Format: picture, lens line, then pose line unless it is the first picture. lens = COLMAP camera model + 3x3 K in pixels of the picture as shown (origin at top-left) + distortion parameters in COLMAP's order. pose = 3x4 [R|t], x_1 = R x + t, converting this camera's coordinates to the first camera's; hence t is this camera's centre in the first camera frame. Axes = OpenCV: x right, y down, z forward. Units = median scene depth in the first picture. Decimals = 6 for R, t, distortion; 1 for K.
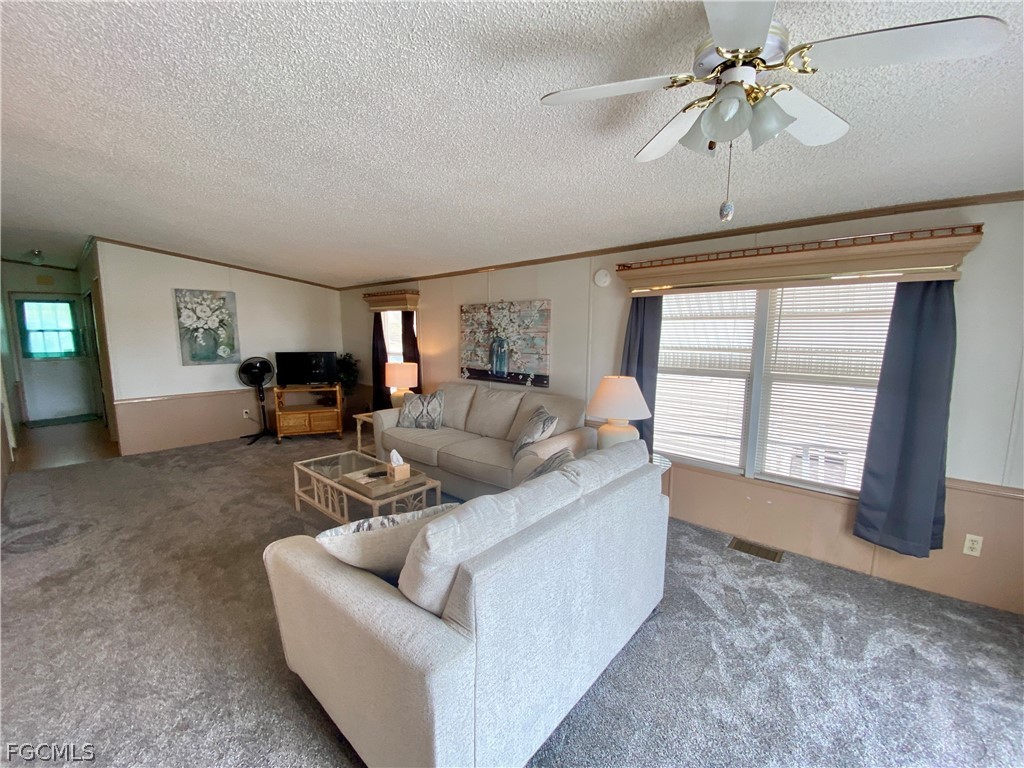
lens RADIAL K [[412.4, 0, 509.9], [0, 412.4, 390.3], [0, 0, 1]] dist [0.036667, -0.024996]
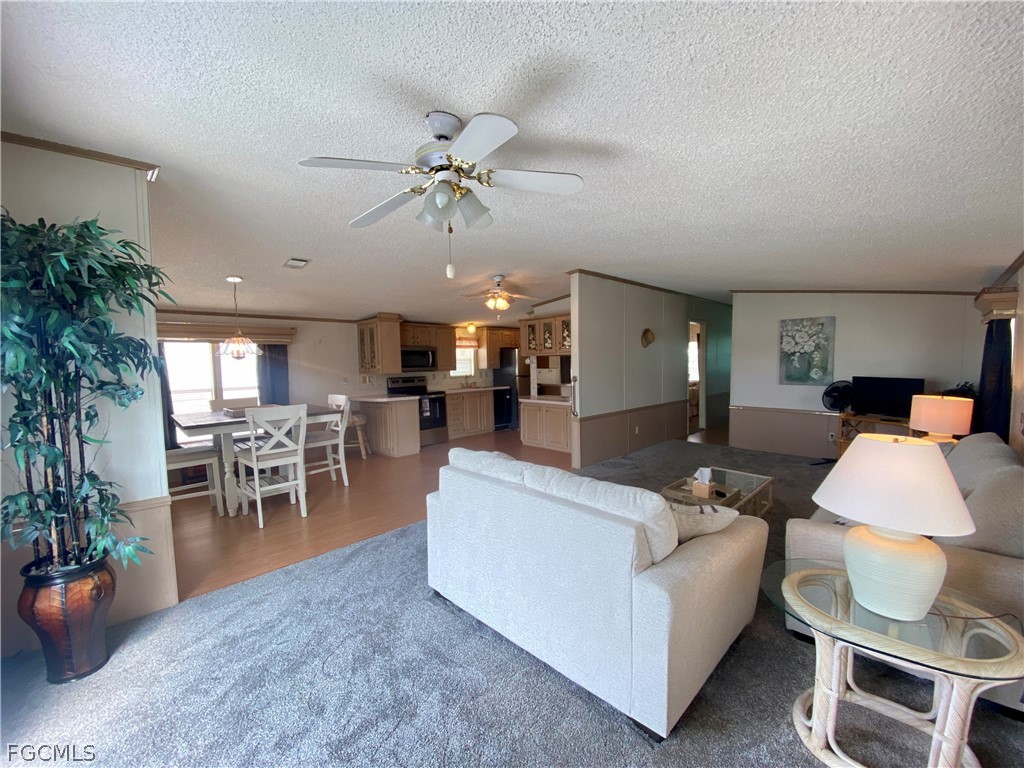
lens RADIAL K [[412.4, 0, 509.9], [0, 412.4, 390.3], [0, 0, 1]] dist [0.036667, -0.024996]
pose [[-0.061853, 0.069976, -0.995629, 0.528129], [-0.120382, 0.989734, 0.077040, -0.049420], [0.990799, 0.124621, -0.052794, 0.367074]]
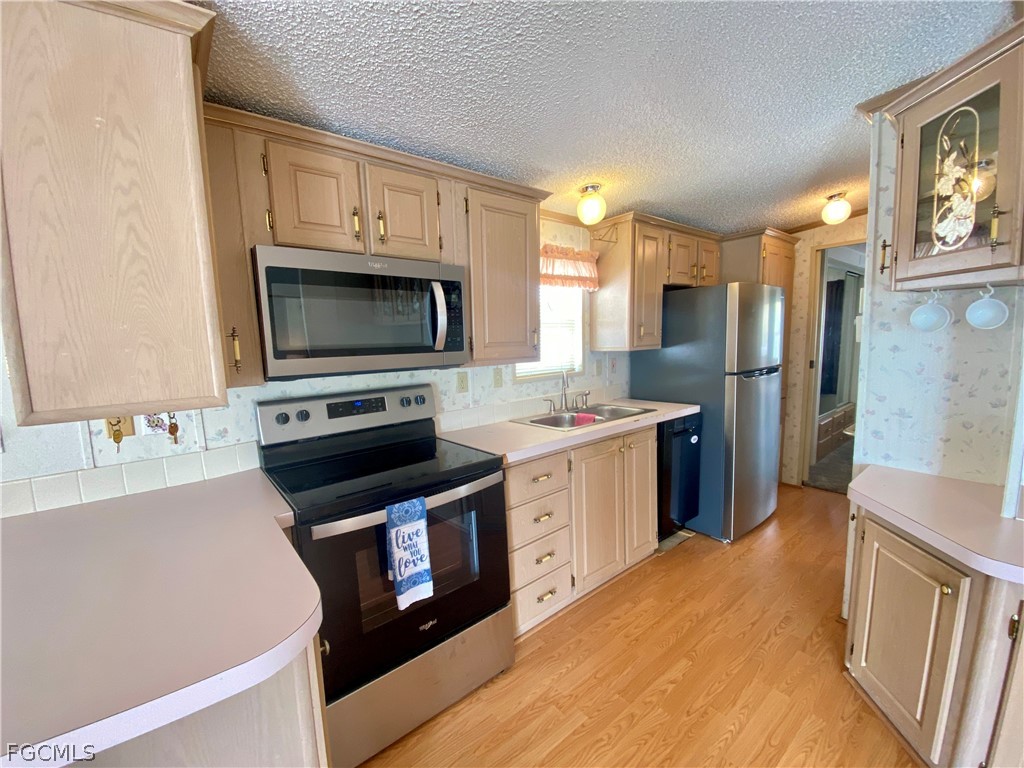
lens RADIAL K [[412.4, 0, 509.9], [0, 412.4, 390.3], [0, 0, 1]] dist [0.036667, -0.024996]
pose [[-0.160908, 0.132359, -0.978054, -0.790581], [-0.106363, 0.982870, 0.150509, -0.002200], [0.981221, 0.128247, -0.144073, 0.063188]]
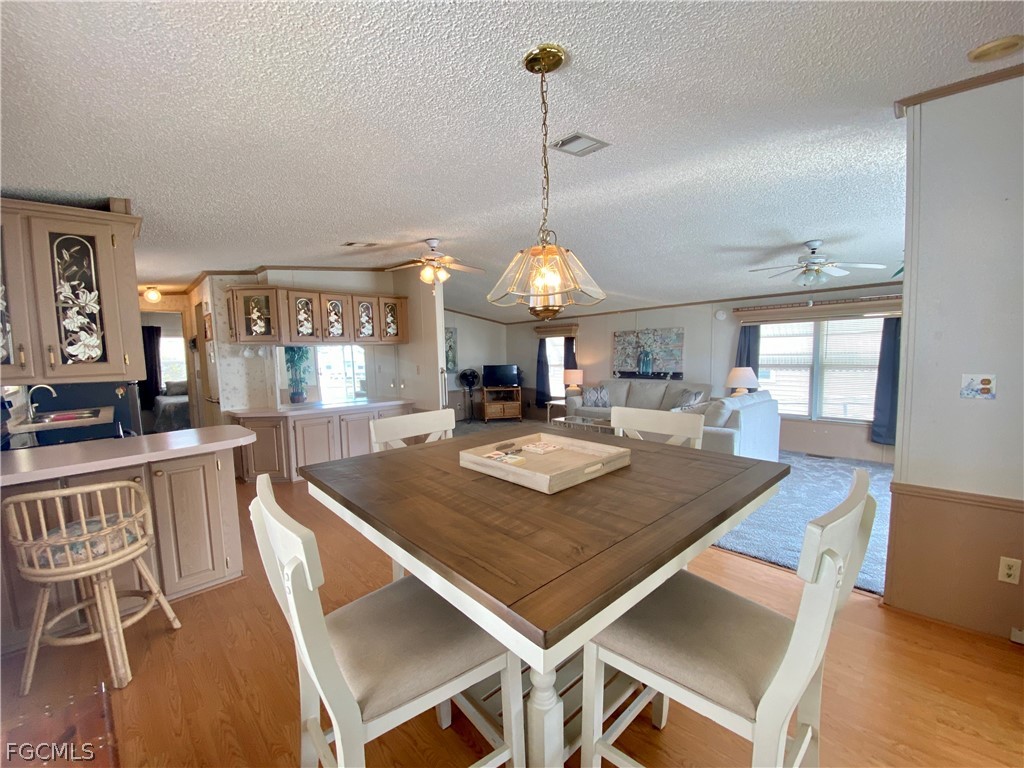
lens RADIAL K [[412.4, 0, 509.9], [0, 412.4, 390.3], [0, 0, 1]] dist [0.036667, -0.024996]
pose [[0.997377, -0.013225, -0.071159, -0.444063], [0.009273, 0.998411, -0.055583, 0.112575], [0.071781, 0.054777, 0.995915, -0.662379]]
